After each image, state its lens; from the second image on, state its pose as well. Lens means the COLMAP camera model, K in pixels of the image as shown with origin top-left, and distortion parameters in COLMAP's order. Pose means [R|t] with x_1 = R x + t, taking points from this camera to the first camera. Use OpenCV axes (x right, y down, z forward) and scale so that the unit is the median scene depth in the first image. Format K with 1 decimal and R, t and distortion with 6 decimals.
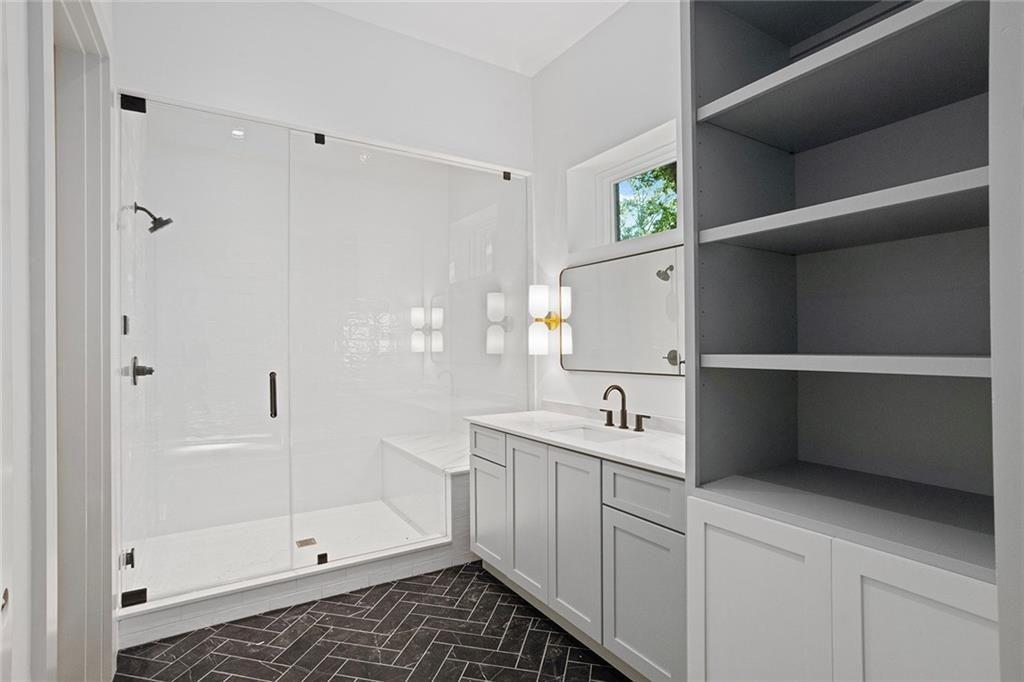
lens RADIAL K [[487.7, 0, 510.4], [0, 487.7, 343.1], [0, 0, 1]] dist [-0.023051, 0.000329]
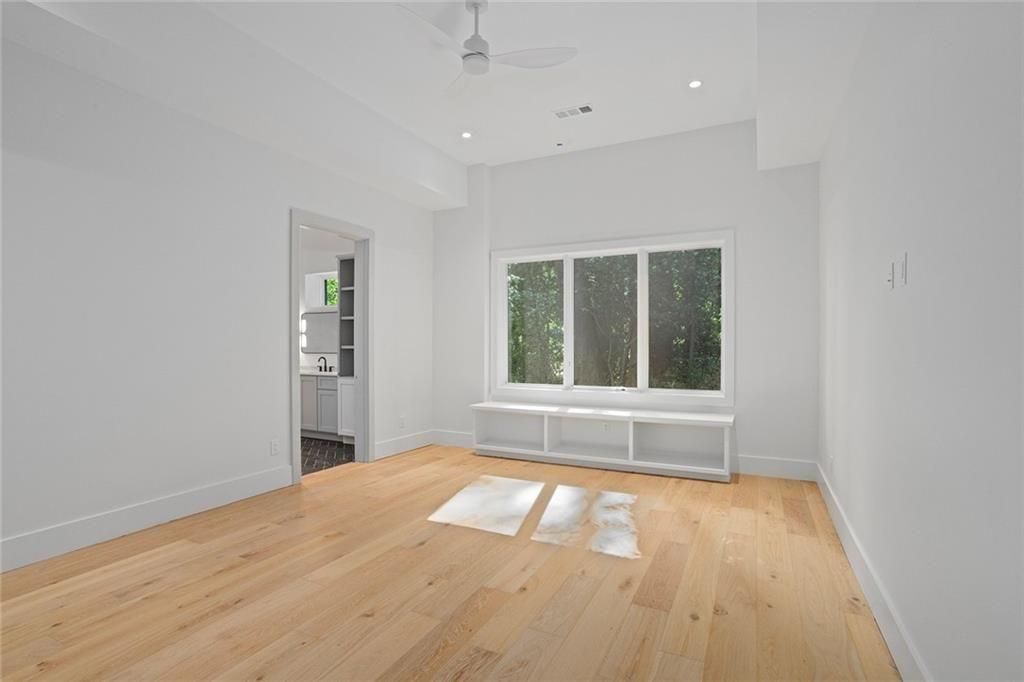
lens RADIAL K [[487.7, 0, 510.8], [0, 487.7, 343.3], [0, 0, 1]] dist [-0.023051, 0.000329]
pose [[0.856312, 0.009335, 0.516374, -0.342295], [-0.010503, 0.999945, -0.000660, -0.010289], [-0.516352, -0.004859, 0.856363, -2.180540]]
